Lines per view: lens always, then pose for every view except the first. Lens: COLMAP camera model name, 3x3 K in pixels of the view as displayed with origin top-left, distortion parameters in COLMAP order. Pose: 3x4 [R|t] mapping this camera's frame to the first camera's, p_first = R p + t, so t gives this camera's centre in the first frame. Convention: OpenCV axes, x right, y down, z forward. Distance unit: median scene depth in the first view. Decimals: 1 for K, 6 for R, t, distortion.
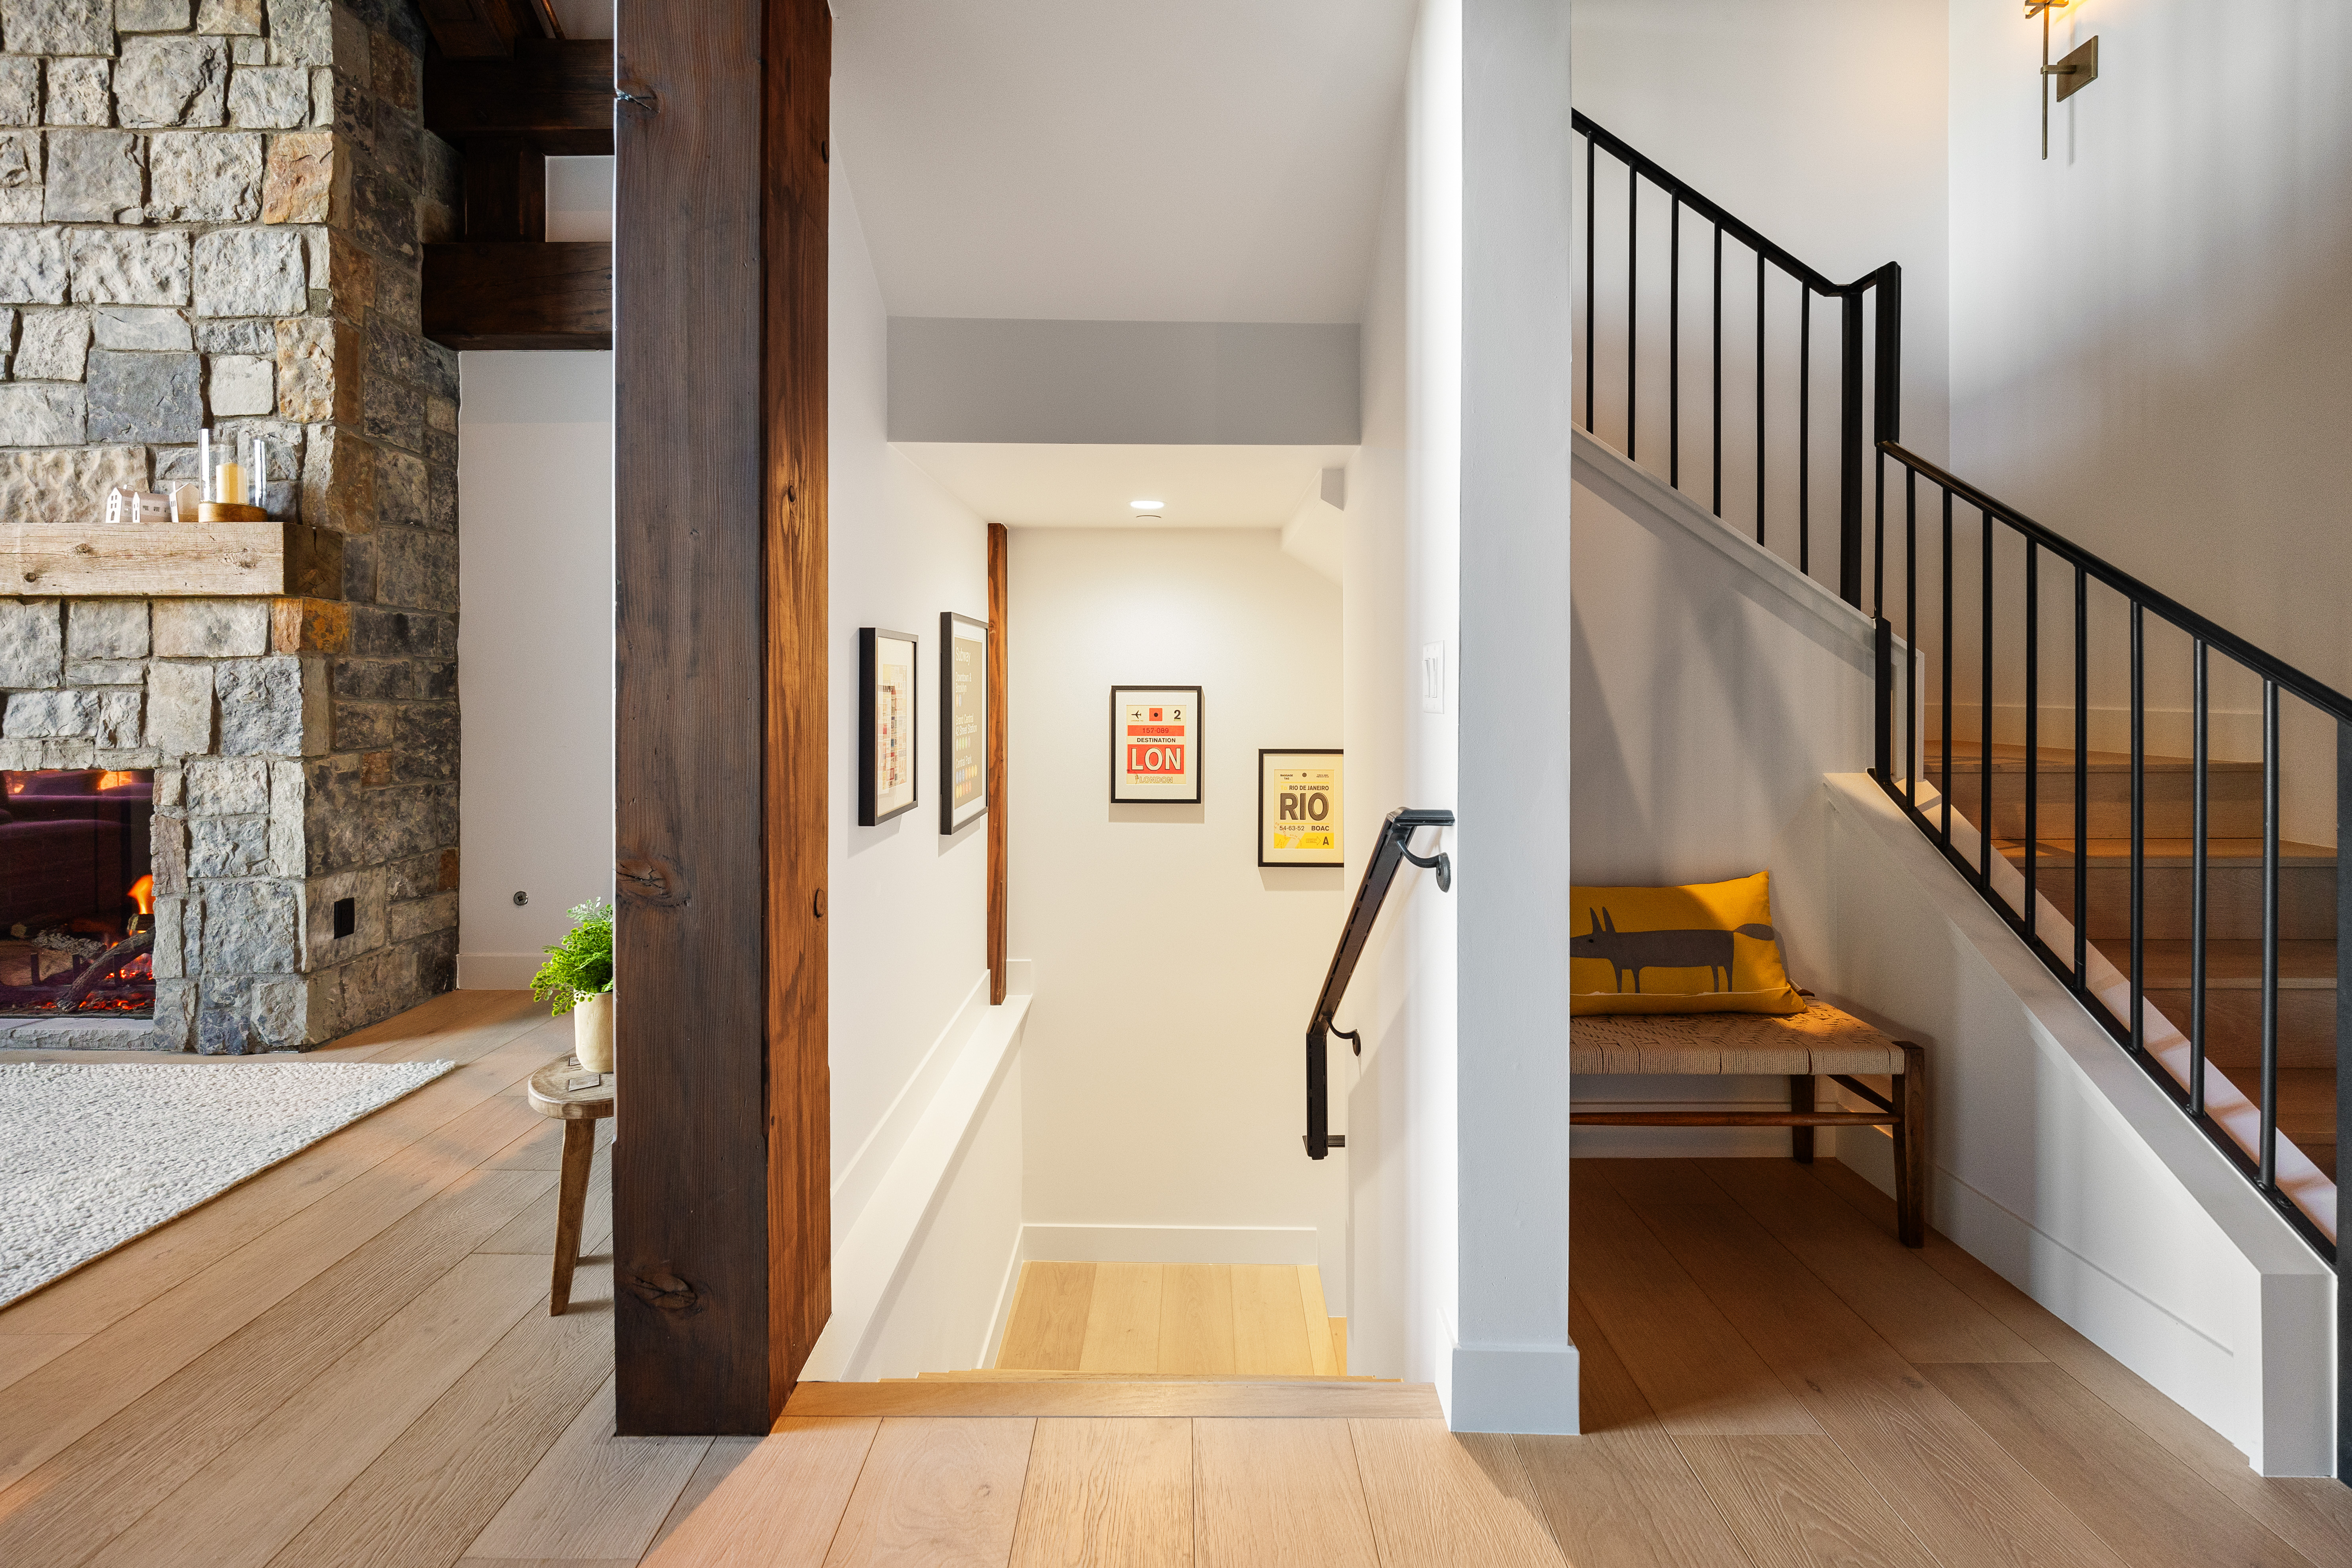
lens RADIAL K [[953.1, 0, 1159.8], [0, 953.1, 690.3], [0, 0, 1]] dist [-0.004831, 0.000341]
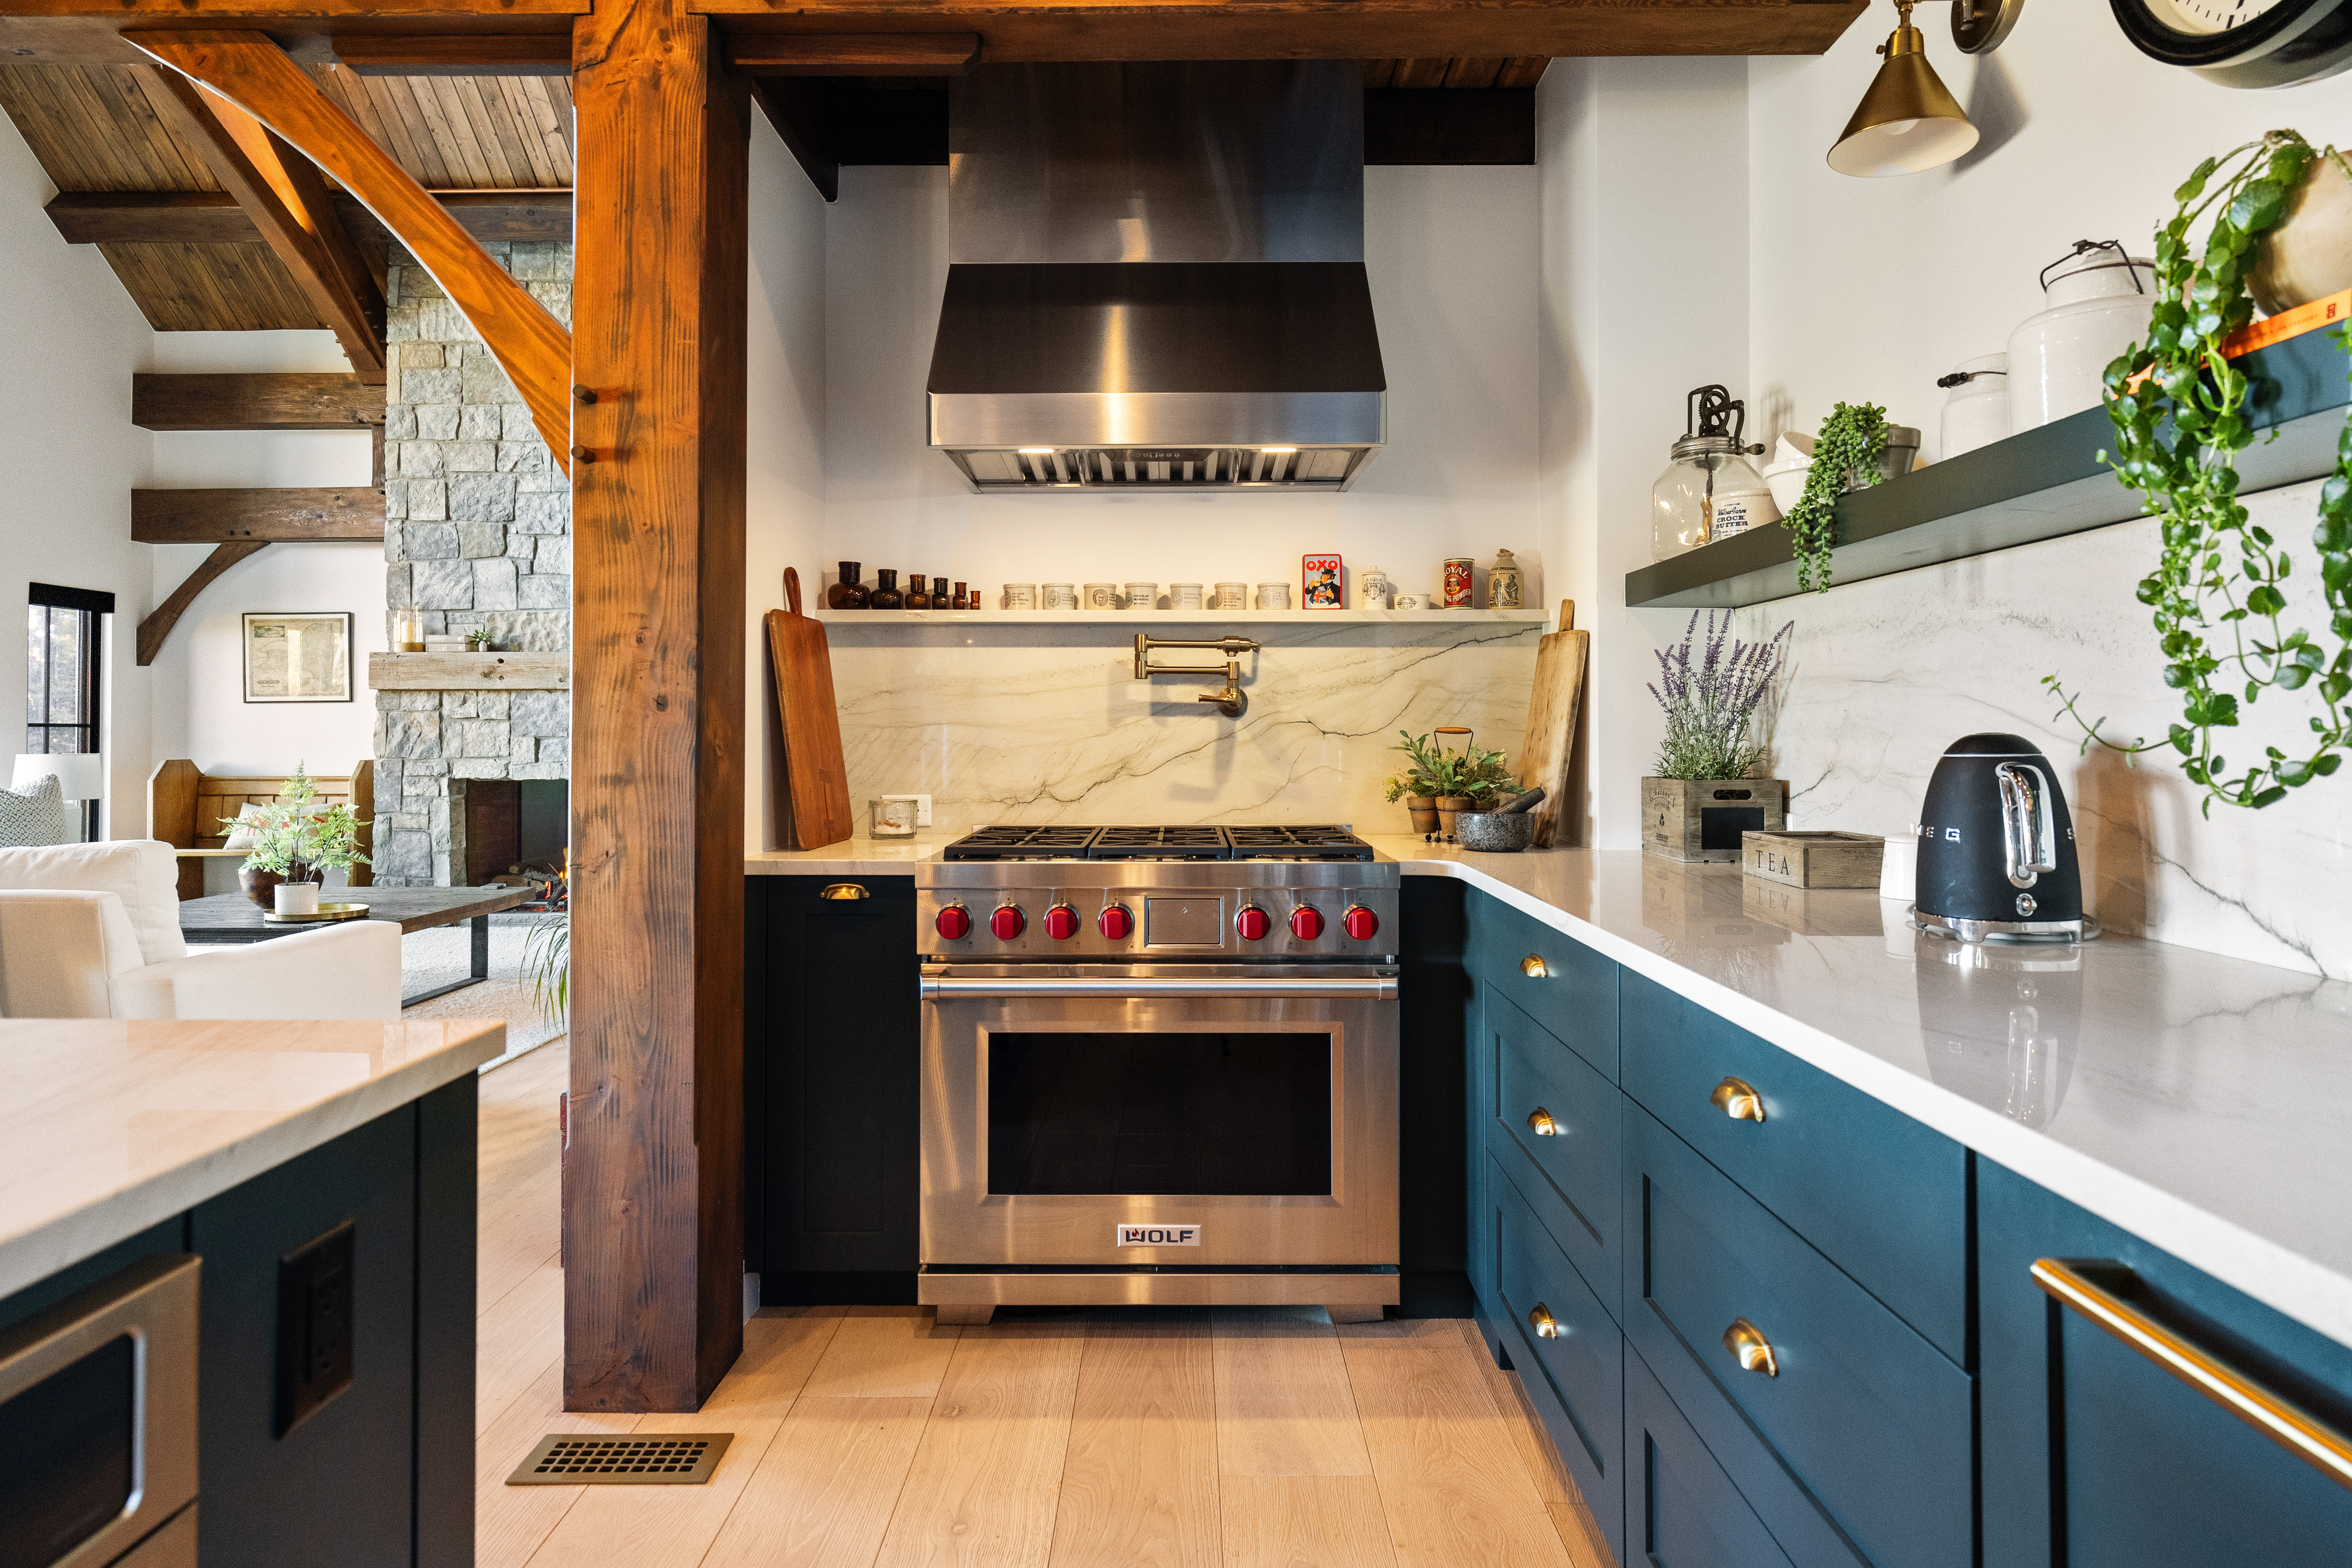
lens RADIAL K [[1323.8, 0, 1175.3], [0, 1323.8, 706.0], [0, 0, 1]] dist [-0.004195, 0.007718]
pose [[0.999995, -0.002008, -0.002393, 0.080691], [0.001947, 0.999675, -0.025424, 0.006982], [0.002443, 0.025419, 0.999674, -1.646059]]
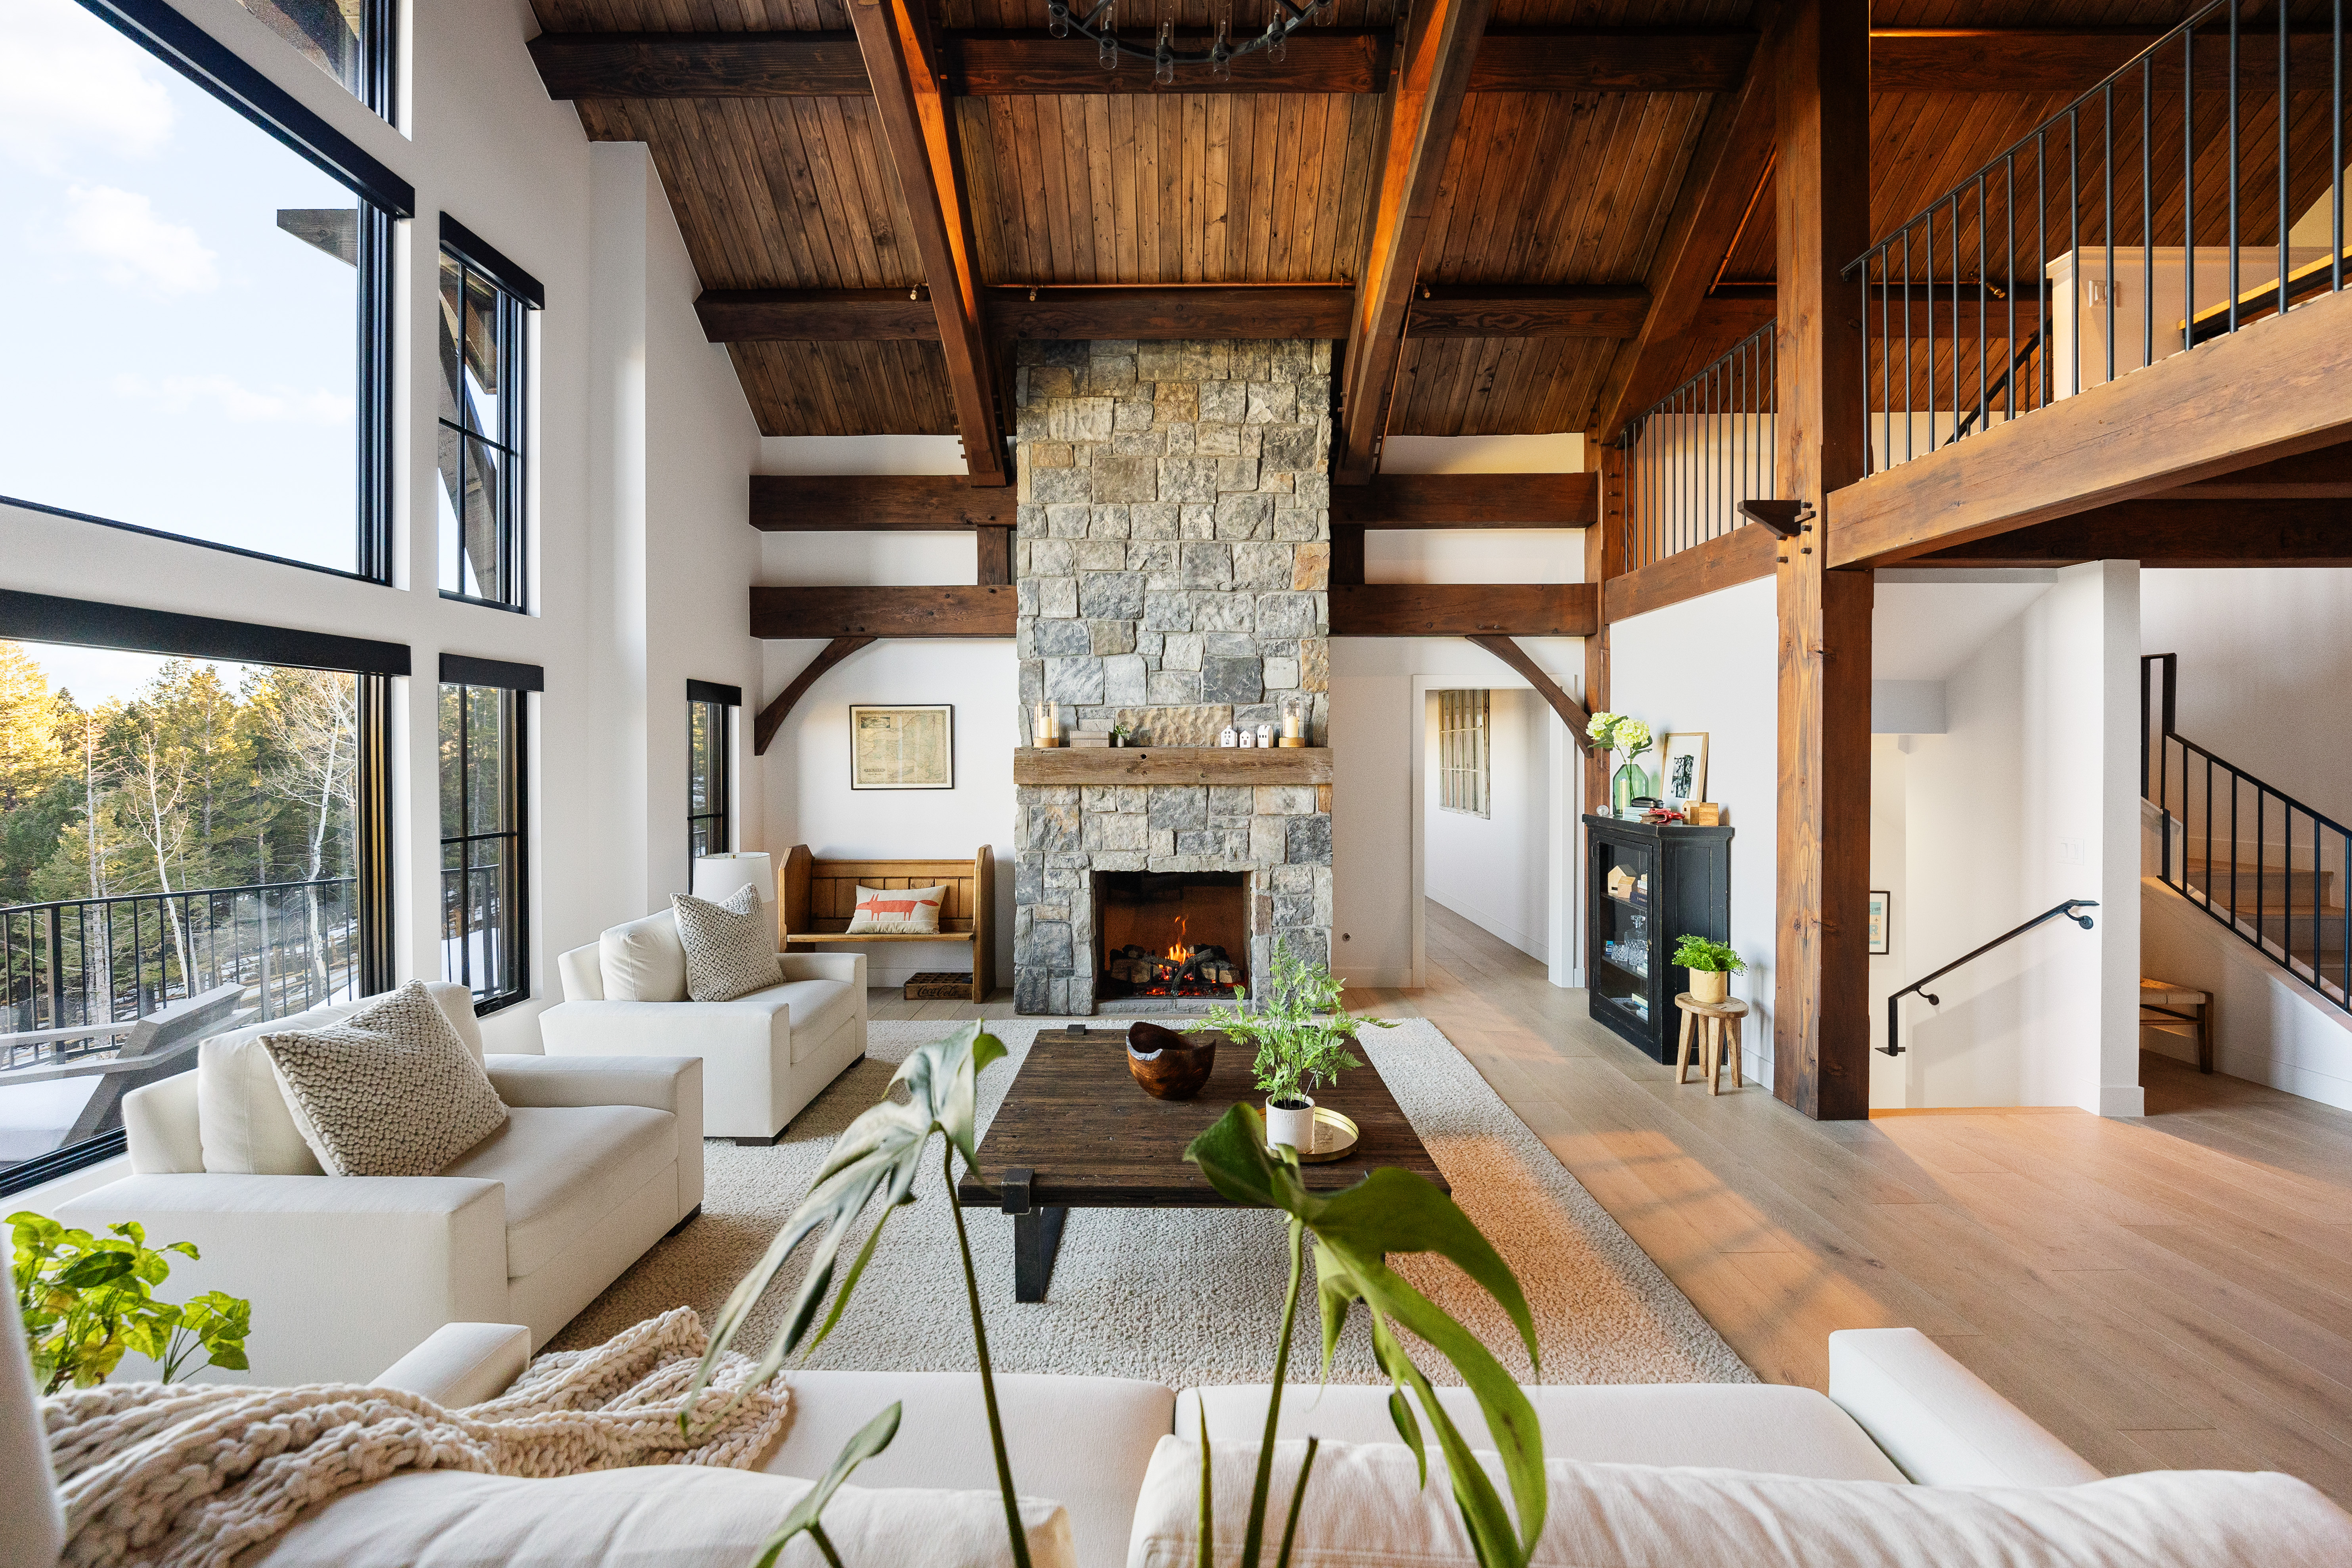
lens RADIAL K [[859.8, 0, 1168.3], [0, 859.8, 761.8], [0, 0, 1]] dist [-0.000239, -0.001065]
pose [[0.999999, 0.000115, -0.001172, -1.201403], [-0.000112, 0.999998, 0.002076, -0.143694], [0.001172, -0.002076, 0.999997, -0.767944]]
